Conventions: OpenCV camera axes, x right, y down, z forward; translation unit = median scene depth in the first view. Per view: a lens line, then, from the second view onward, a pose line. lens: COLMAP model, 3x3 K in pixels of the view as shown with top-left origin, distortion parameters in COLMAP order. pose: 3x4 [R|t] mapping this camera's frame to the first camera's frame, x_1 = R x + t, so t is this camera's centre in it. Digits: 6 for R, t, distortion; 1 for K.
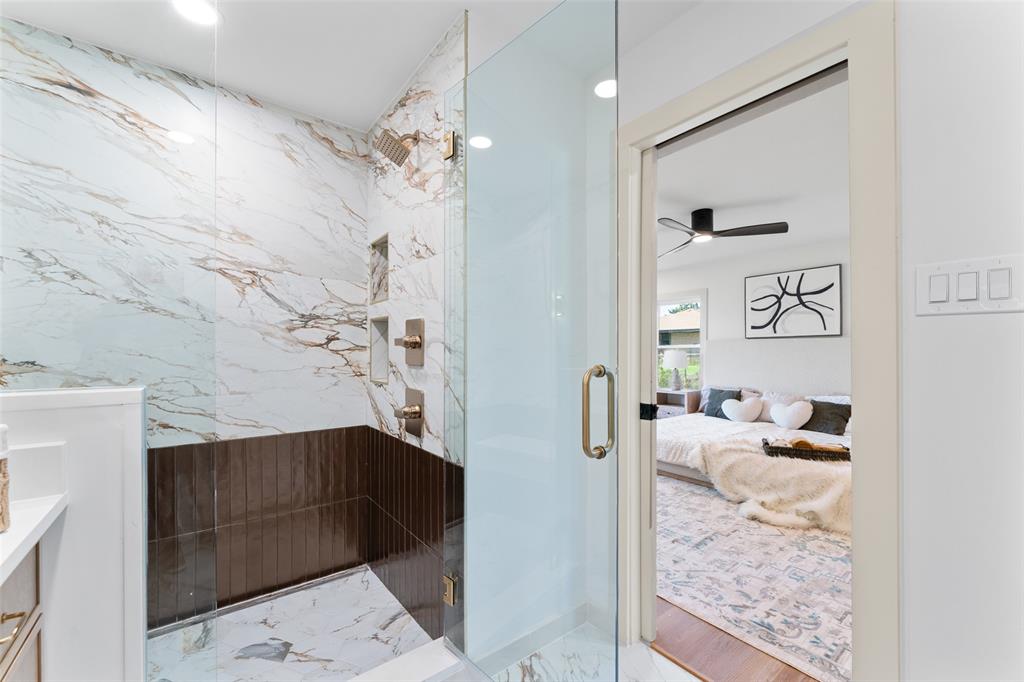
lens RADIAL K [[408.7, 0, 514.0], [0, 408.7, 347.4], [0, 0, 1]] dist [-0.002436, -0.000620]
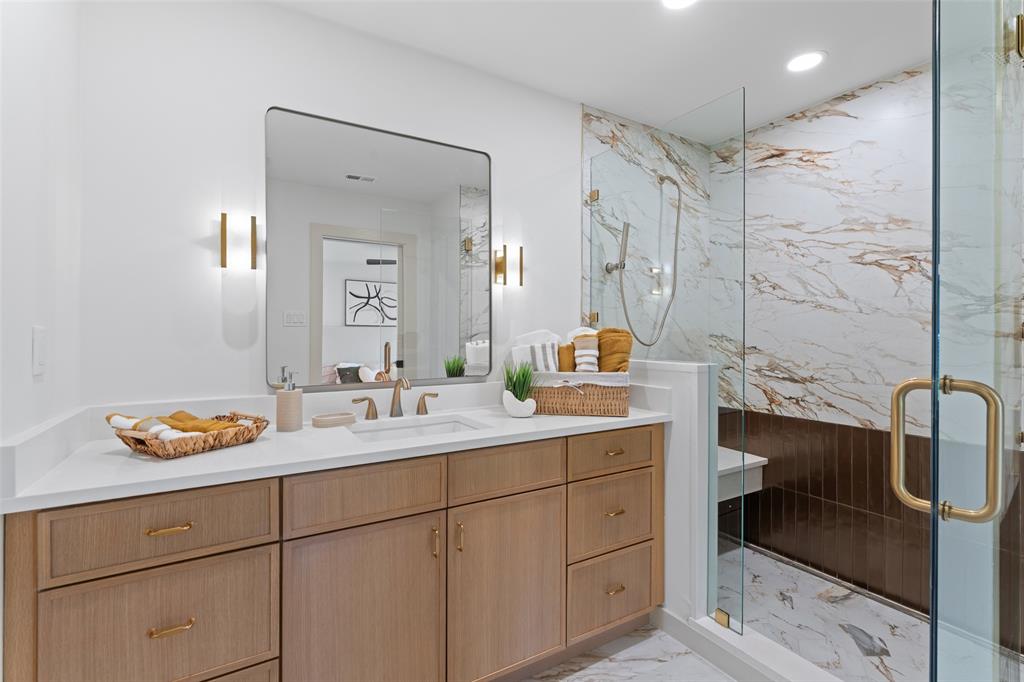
lens RADIAL K [[461.6, 0, 502.8], [0, 461.6, 333.8], [0, 0, 1]] dist [-0.002927, 0.001733]
pose [[-0.128403, -0.004384, -0.991712, 0.563198], [-0.002733, 0.999988, -0.004067, -0.003392], [0.991718, 0.002188, -0.128413, 0.230169]]
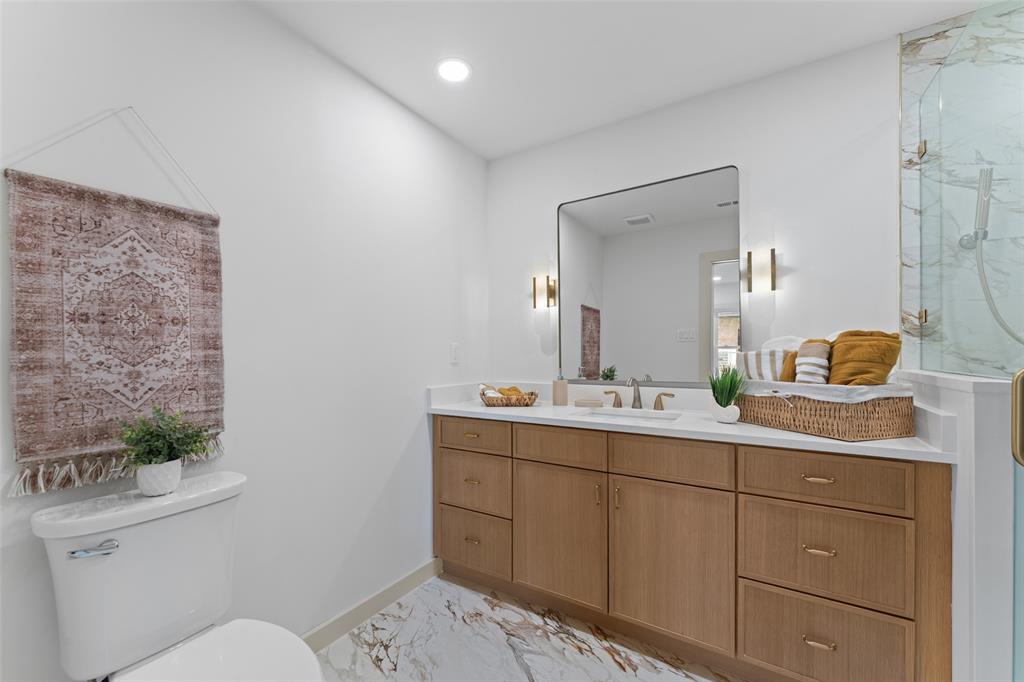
lens RADIAL K [[408.7, 0, 502.2], [0, 408.7, 356.5], [0, 0, 1]] dist [-0.002436, -0.000620]
pose [[-0.942186, 0.005919, -0.335037, 0.338862], [0.003482, 0.999963, 0.007873, 0.017228], [0.335071, 0.006251, -0.942172, 0.812656]]
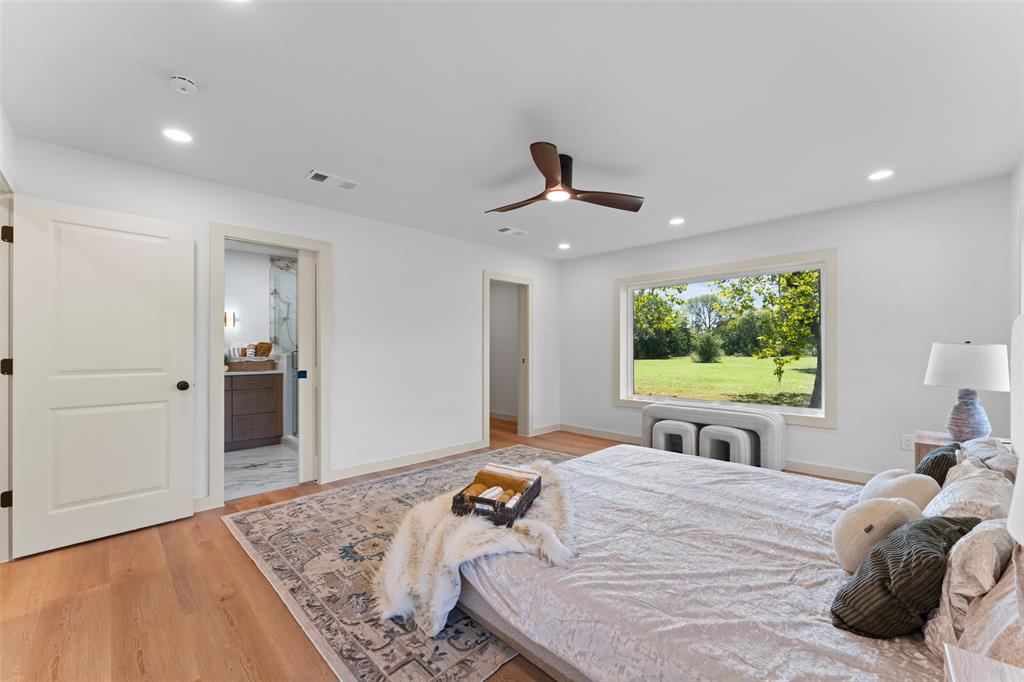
lens RADIAL K [[408.7, 0, 513.7], [0, 408.7, 345.3], [0, 0, 1]] dist [-0.002436, -0.000620]
pose [[0.138867, -0.006484, -0.990290, 2.408557], [-0.000190, 0.999978, -0.006574, 0.016451], [0.990311, 0.001101, 0.138863, 1.612413]]
